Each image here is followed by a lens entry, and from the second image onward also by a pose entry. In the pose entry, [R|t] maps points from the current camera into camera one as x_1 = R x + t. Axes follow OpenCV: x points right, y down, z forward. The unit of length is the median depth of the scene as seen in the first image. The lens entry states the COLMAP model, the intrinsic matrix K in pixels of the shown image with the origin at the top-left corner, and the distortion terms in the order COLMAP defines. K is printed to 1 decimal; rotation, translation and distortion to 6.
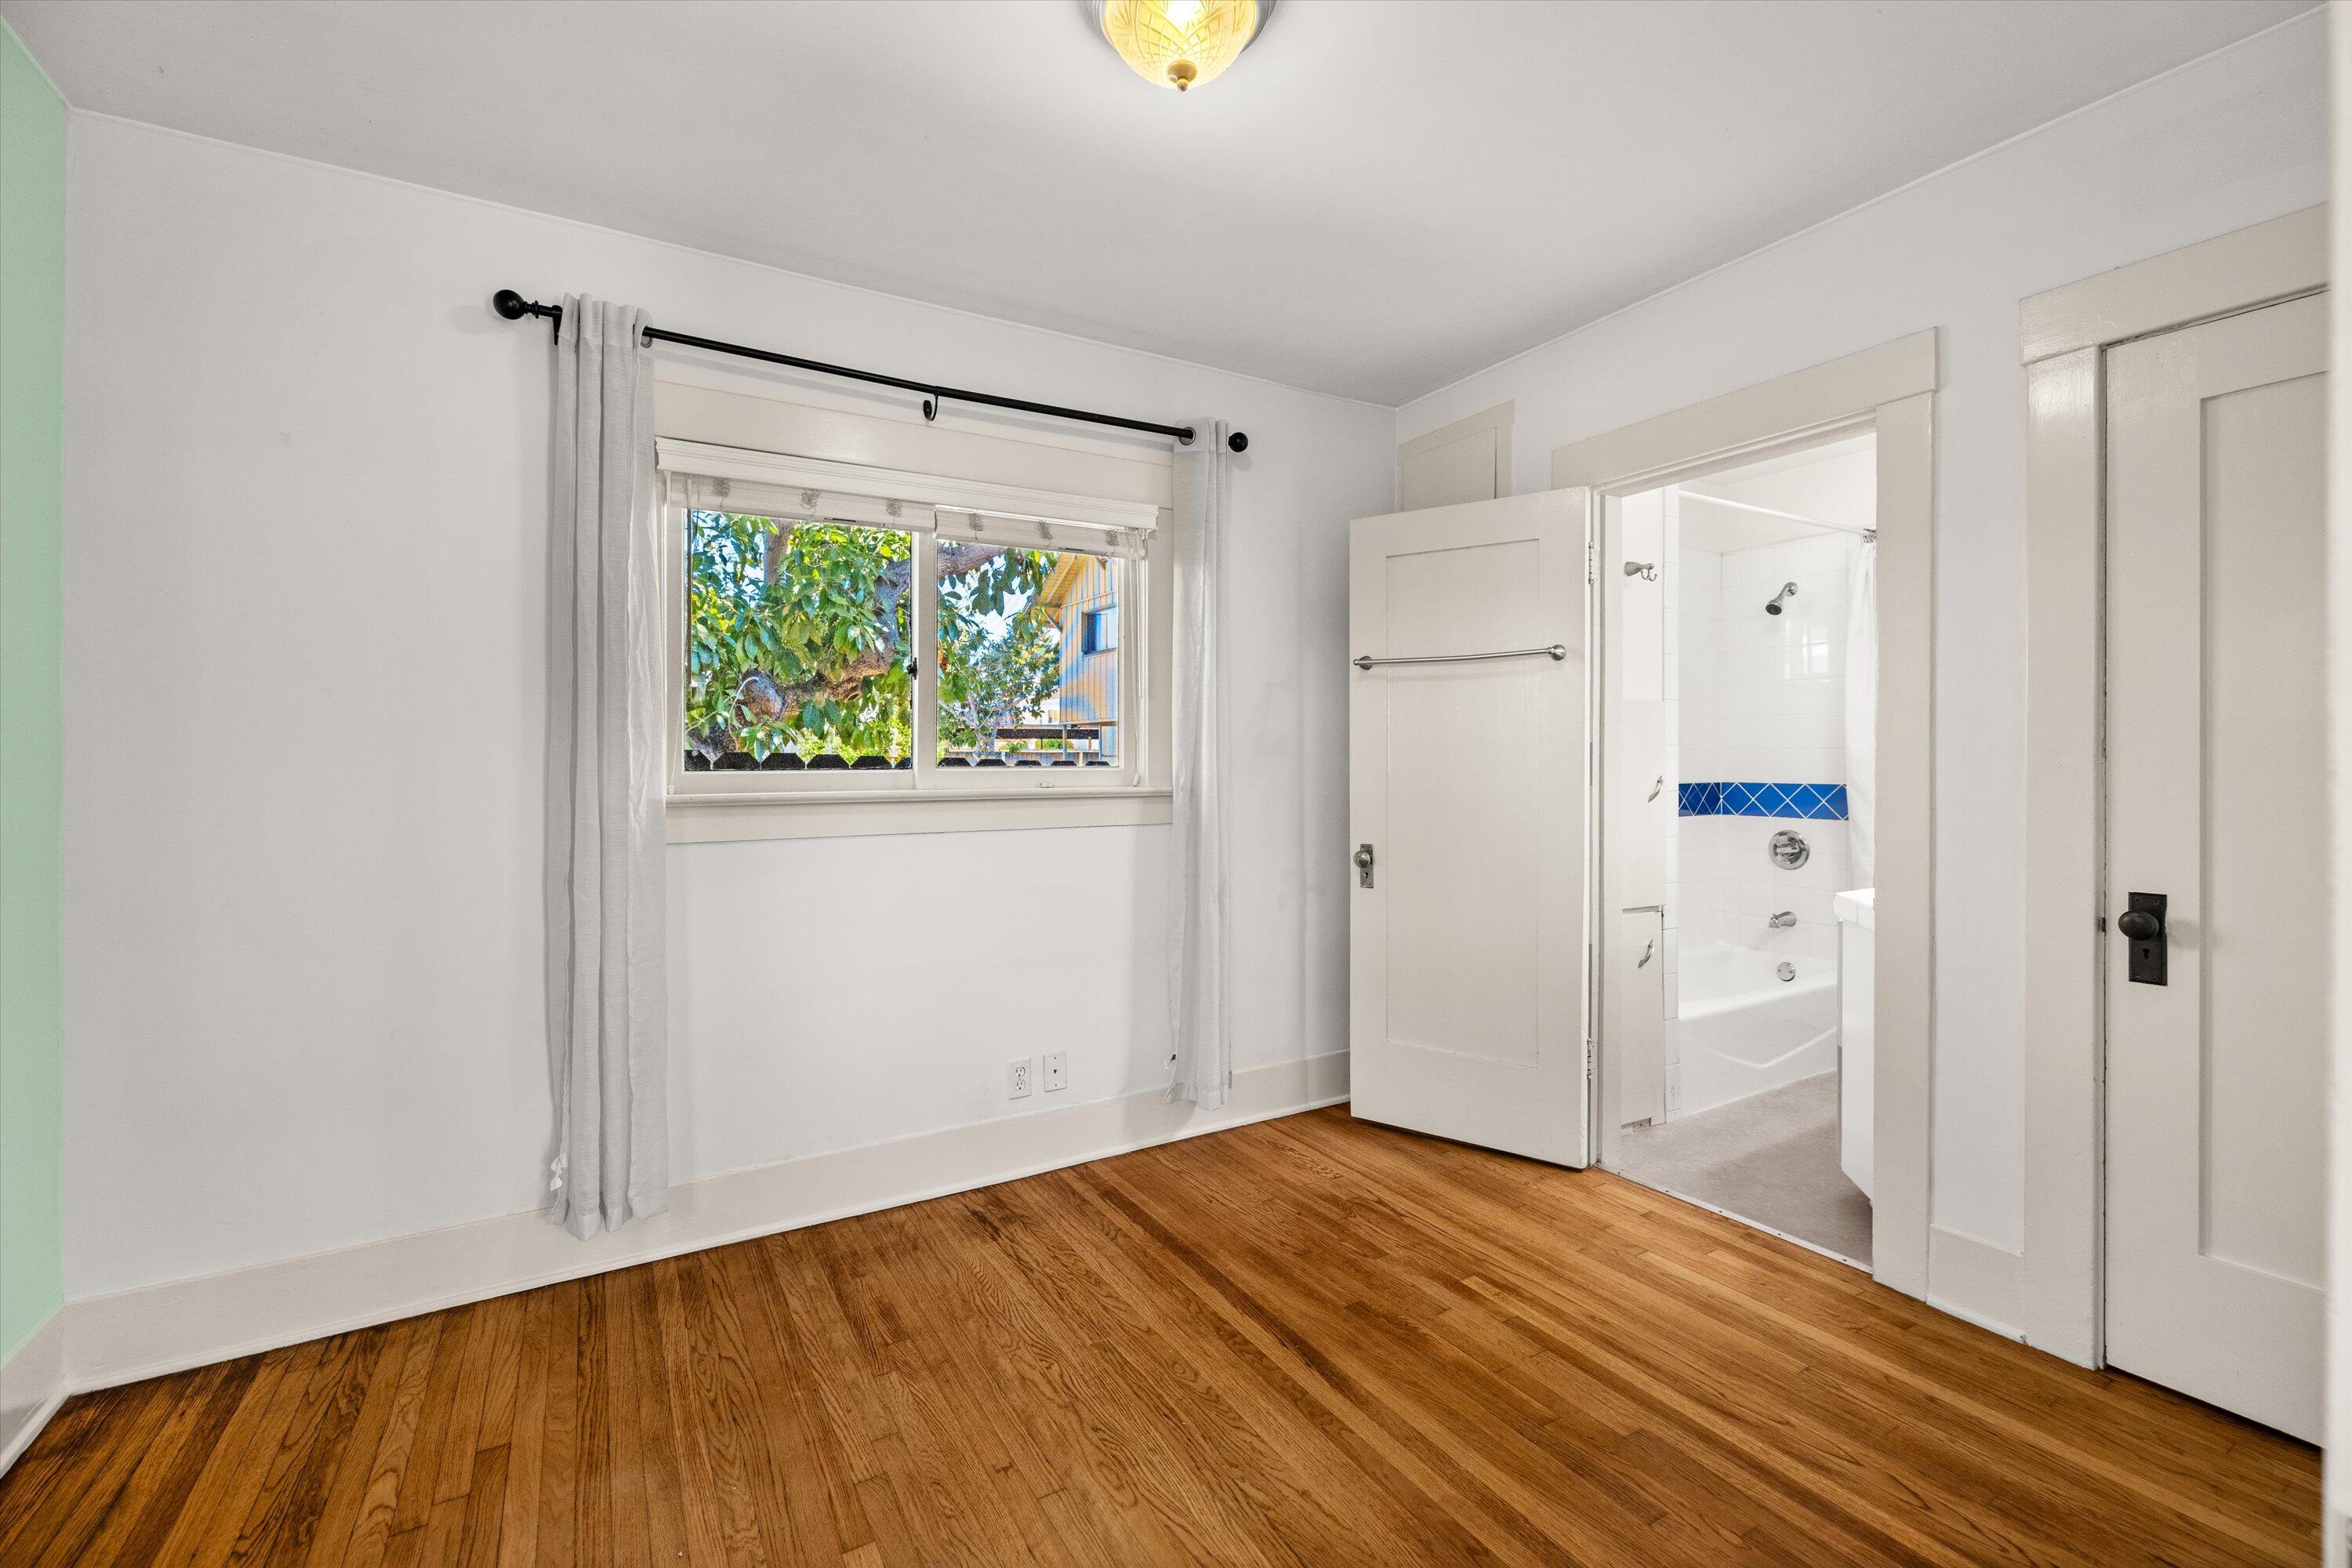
lens RADIAL K [[1002.7, 0, 1170.0], [0, 1002.7, 753.3], [0, 0, 1]] dist [0.000126, -0.000030]
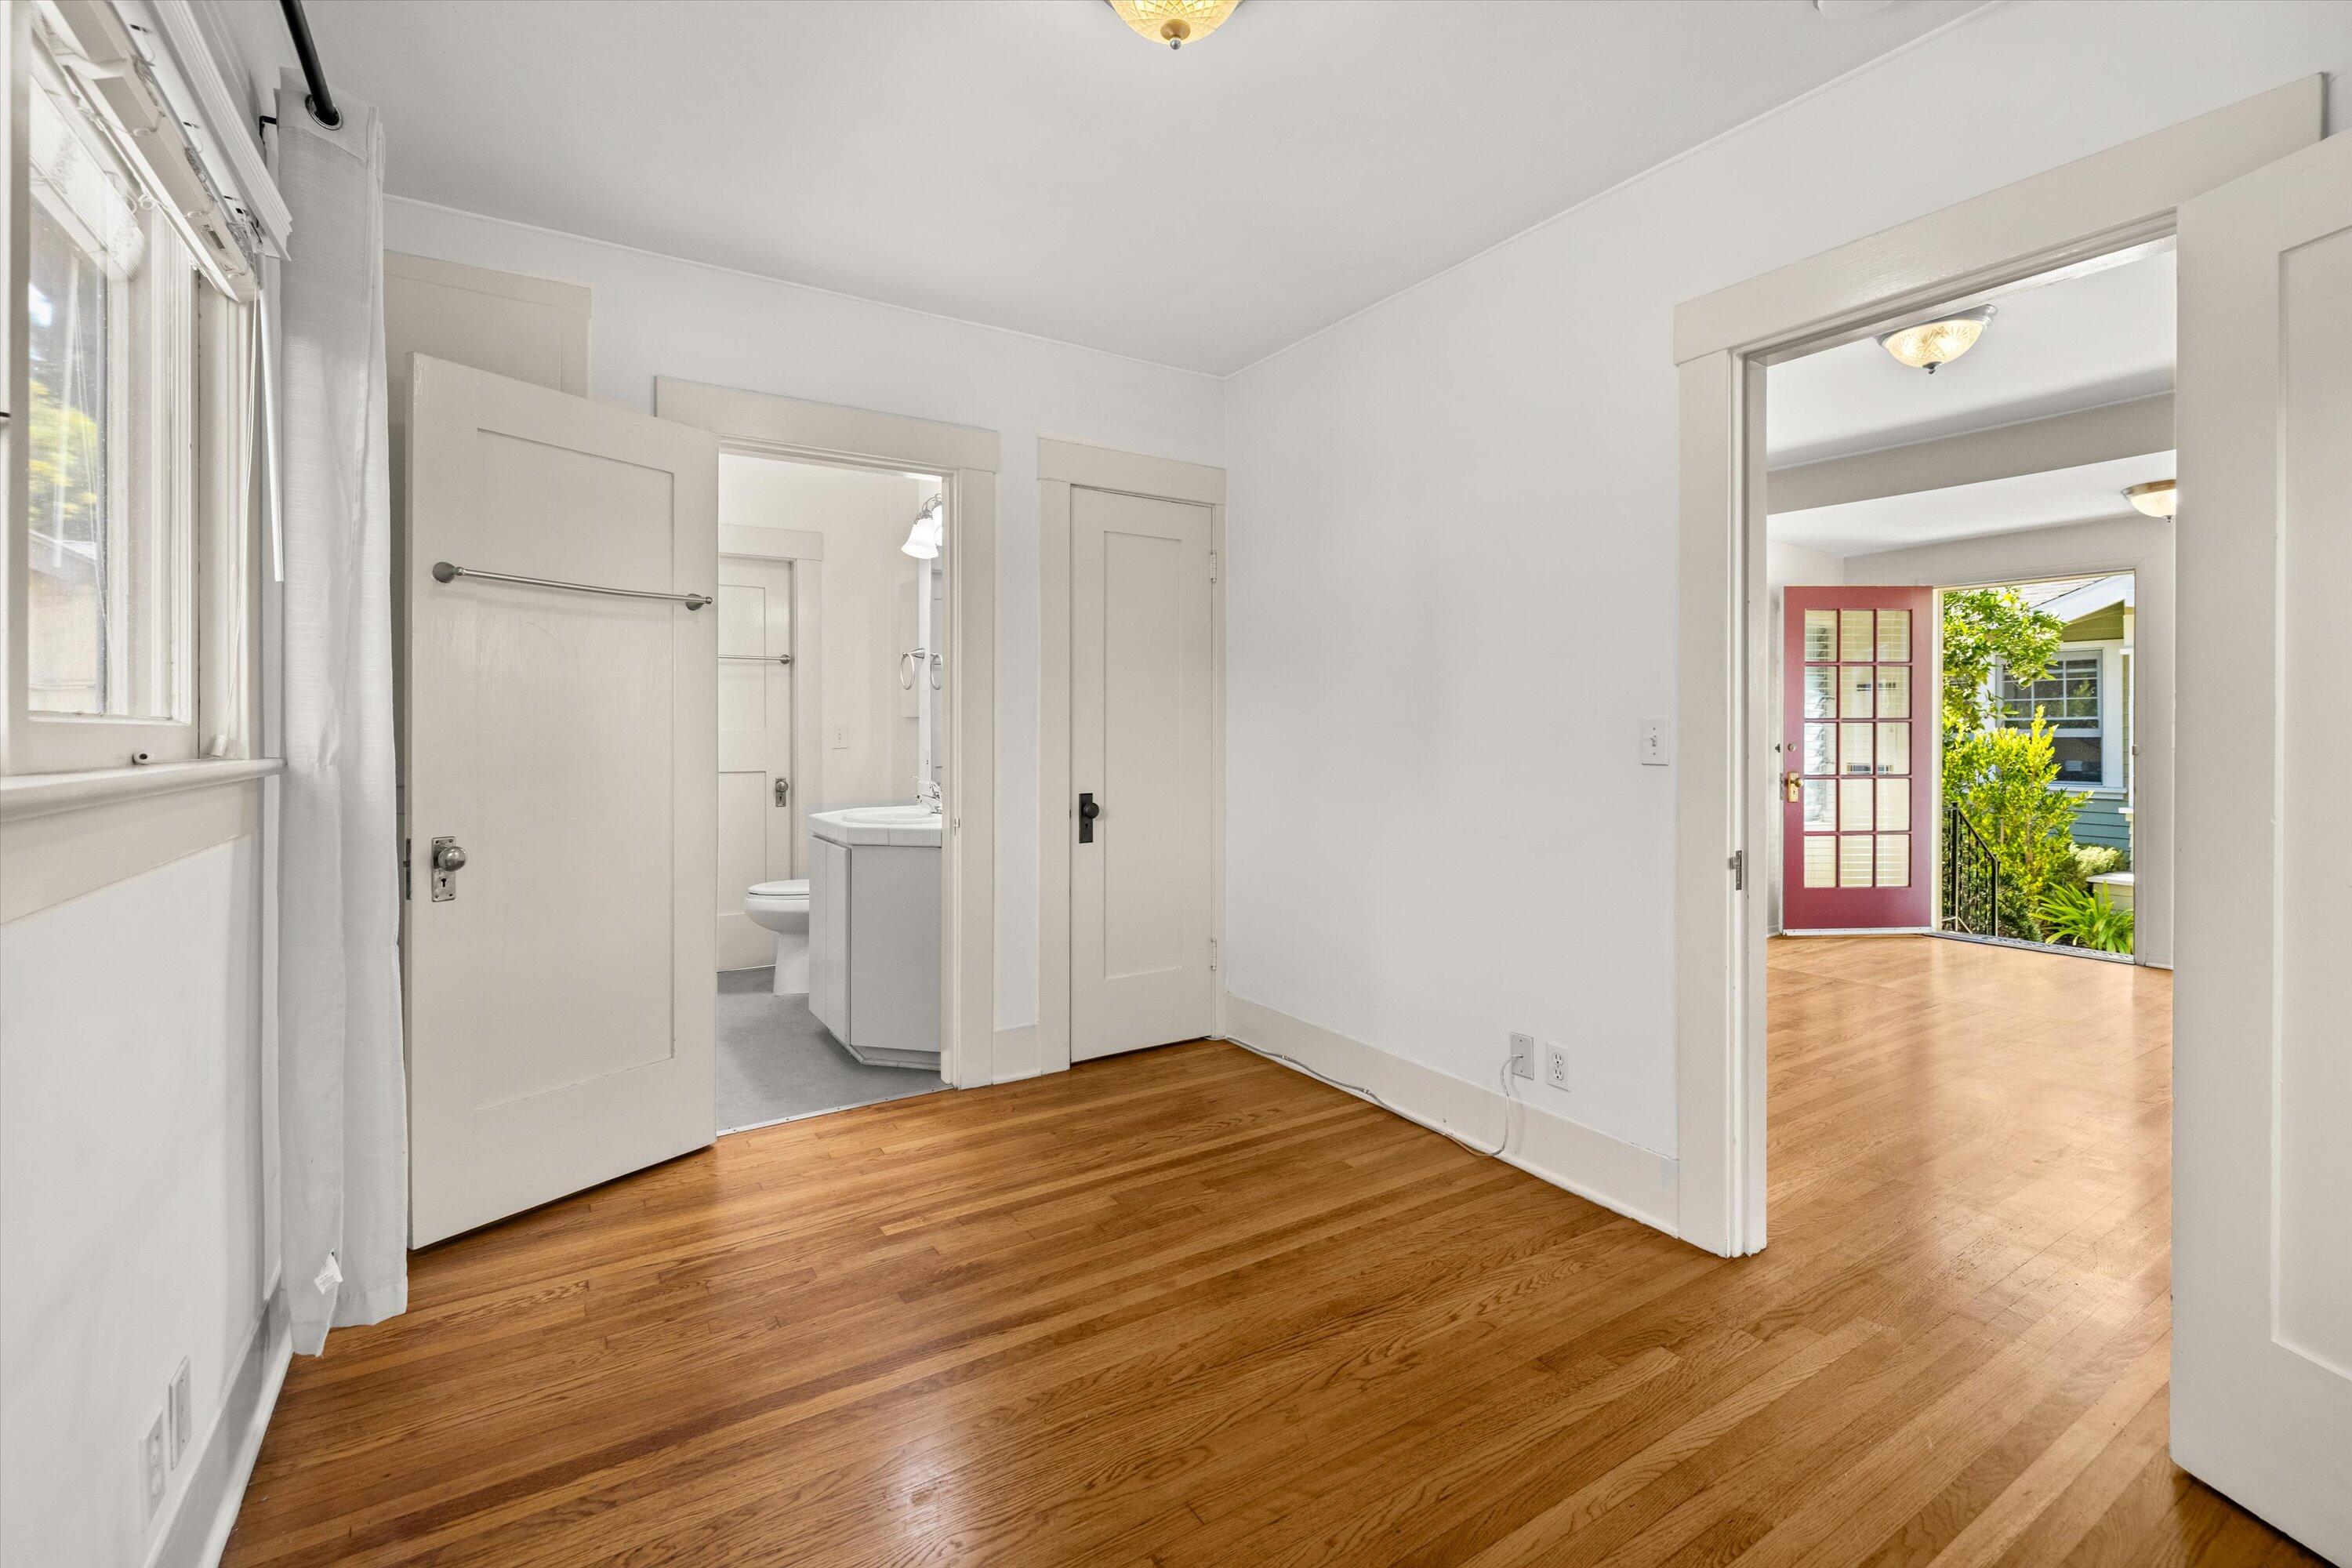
lens RADIAL K [[1024.0, 0, 1172.7], [0, 1024.0, 732.1], [0, 0, 1]] dist [0.000397, 0.000053]
pose [[-0.036973, 0.002282, 0.999314, -0.814474], [-0.006267, 0.999977, -0.002516, 0.026882], [-0.999297, -0.006356, -0.036958, 0.826196]]
